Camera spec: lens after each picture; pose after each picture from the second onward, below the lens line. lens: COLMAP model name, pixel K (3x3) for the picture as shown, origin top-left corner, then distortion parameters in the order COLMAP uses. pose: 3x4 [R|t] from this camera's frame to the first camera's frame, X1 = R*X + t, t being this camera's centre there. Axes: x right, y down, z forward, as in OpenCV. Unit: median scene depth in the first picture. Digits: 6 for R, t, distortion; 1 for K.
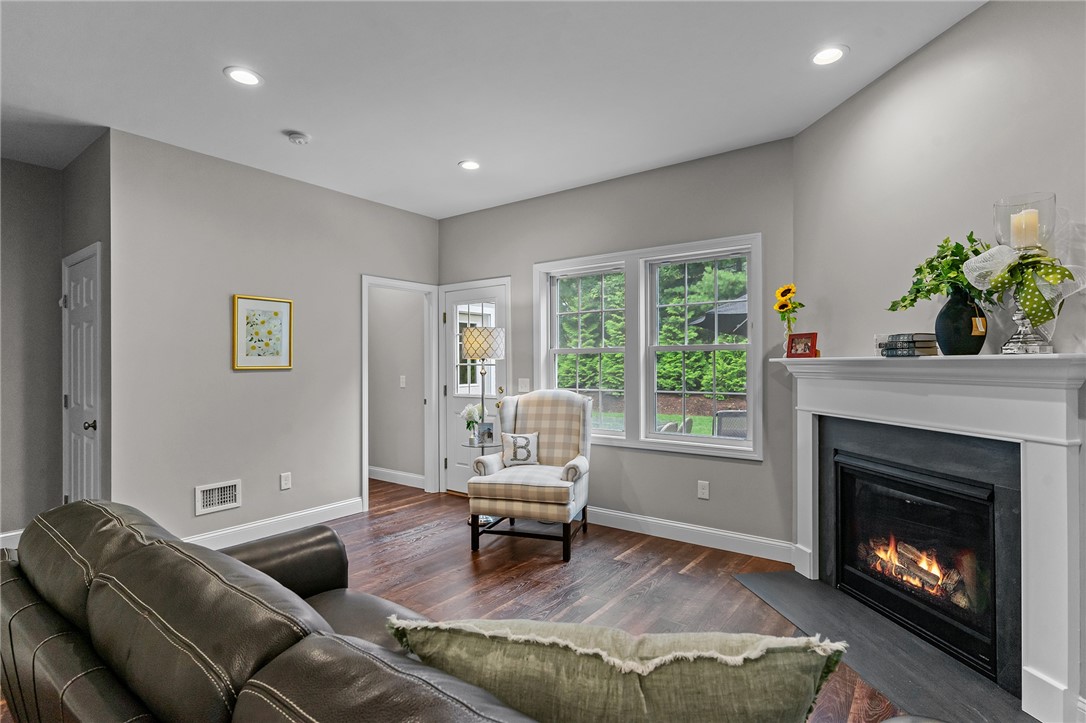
lens RADIAL K [[536.0, 0, 539.8], [0, 536.0, 359.9], [0, 0, 1]] dist [0.001037, -0.000069]
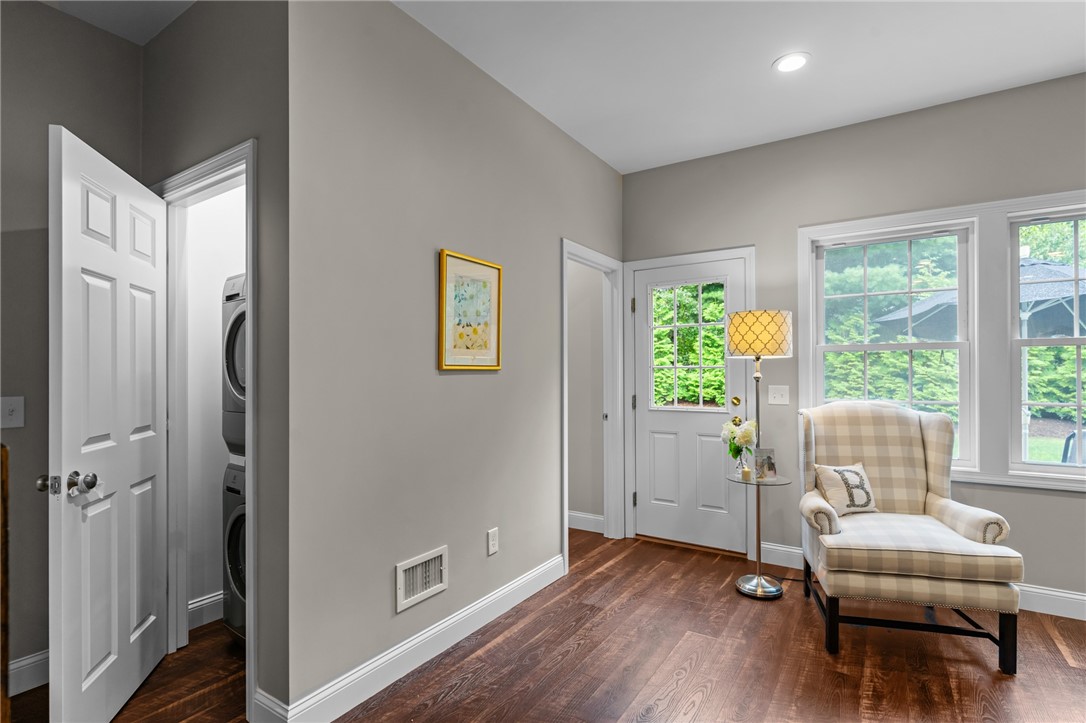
lens RADIAL K [[527.6, 0, 543.7], [0, 527.6, 370.5], [0, 0, 1]] dist [-0.001244, 0.000433]
pose [[0.997737, 0.002683, 0.067190, -0.557671], [-0.002756, 0.999996, 0.000998, 0.020283], [-0.067187, -0.001181, 0.997740, 0.431376]]
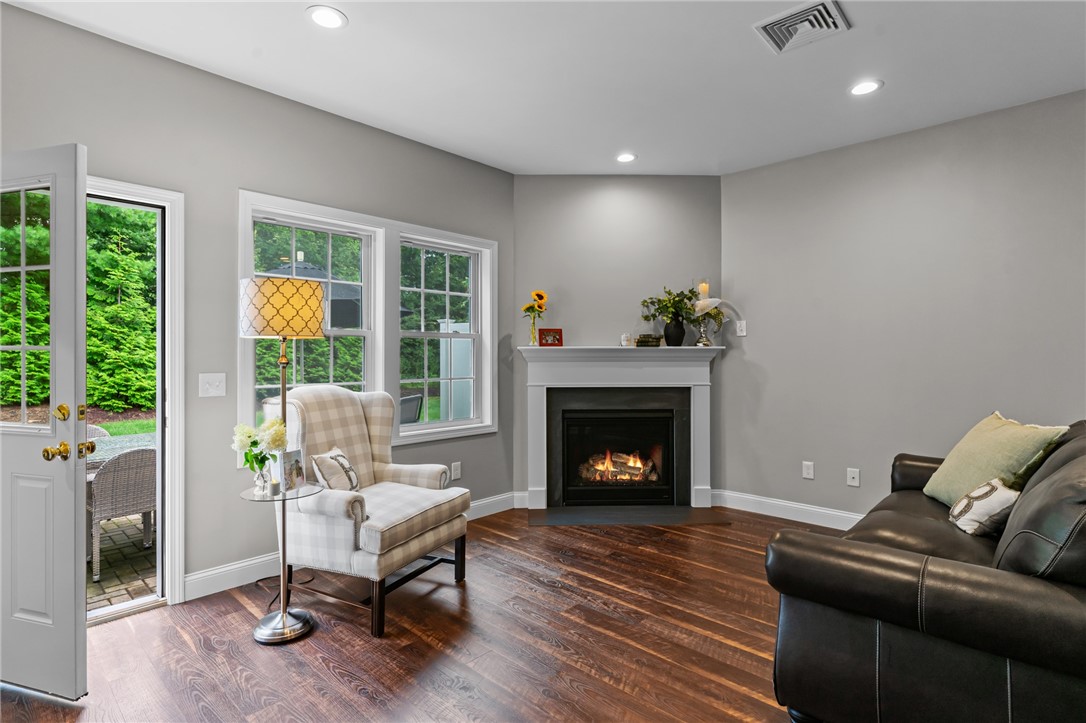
lens RADIAL K [[541.8, 0, 537.3], [0, 541.8, 350.0], [0, 0, 1]] dist [0.000055, 0.000502]
pose [[0.120785, 0.014481, 0.992573, -0.821022], [-0.004836, 0.999890, -0.014000, 0.022331], [-0.992667, -0.003109, 0.120842, 0.802440]]
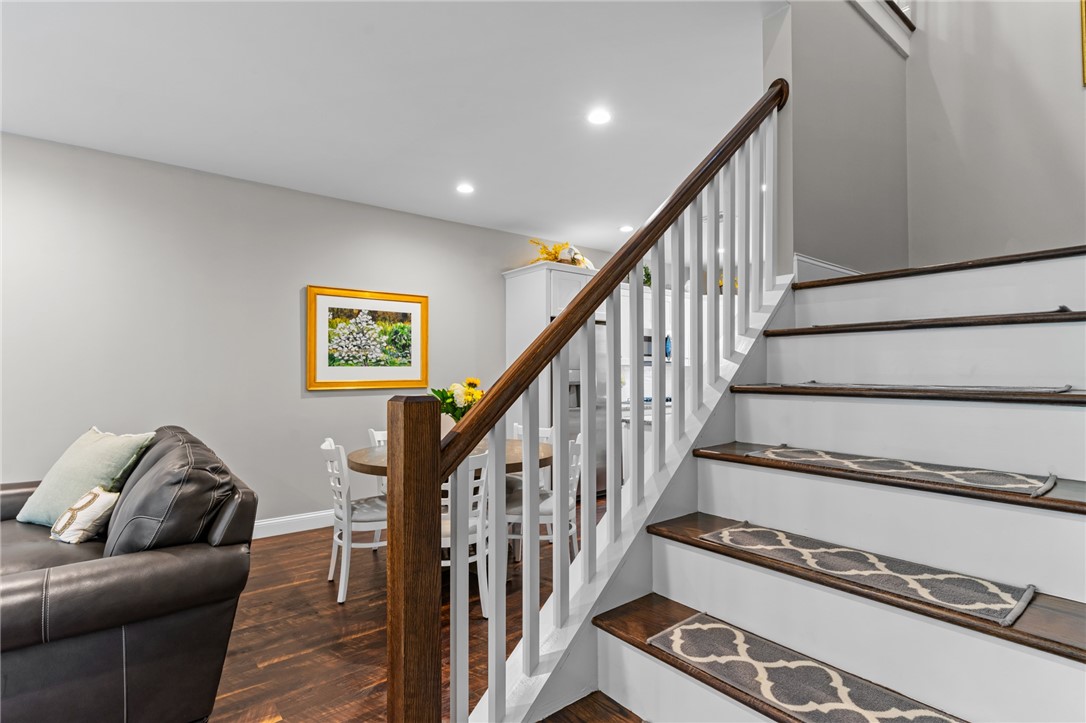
lens RADIAL K [[531.0, 0, 542.8], [0, 531.0, 369.3], [0, 0, 1]] dist [-0.001457, -0.000093]
pose [[-0.966933, 0.011067, 0.254791, -0.865022], [0.007295, 0.999849, -0.015746, 0.024358], [-0.254927, -0.013367, -0.966868, 0.873097]]
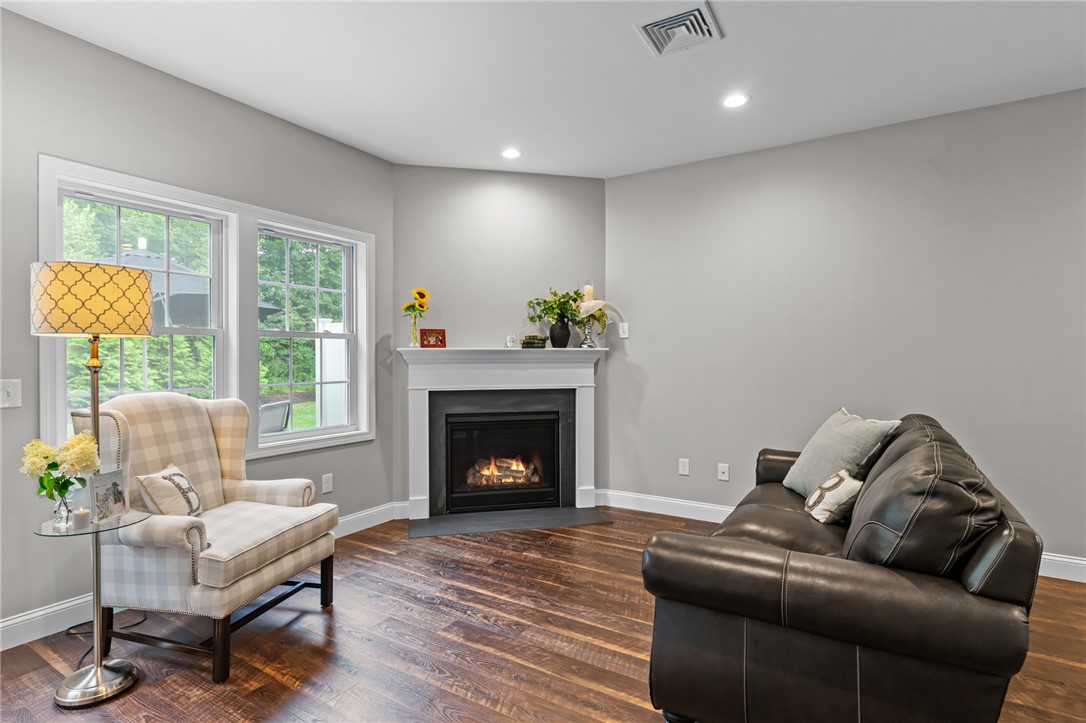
lens RADIAL K [[542.3, 0, 538.3], [0, 542.3, 358.3], [0, 0, 1]] dist [-0.001448, 0.000033]
pose [[-0.077974, 0.002388, 0.996953, -0.777421], [-0.002870, 0.999992, -0.002620, 0.022164], [-0.996951, -0.003065, -0.077966, 0.785018]]
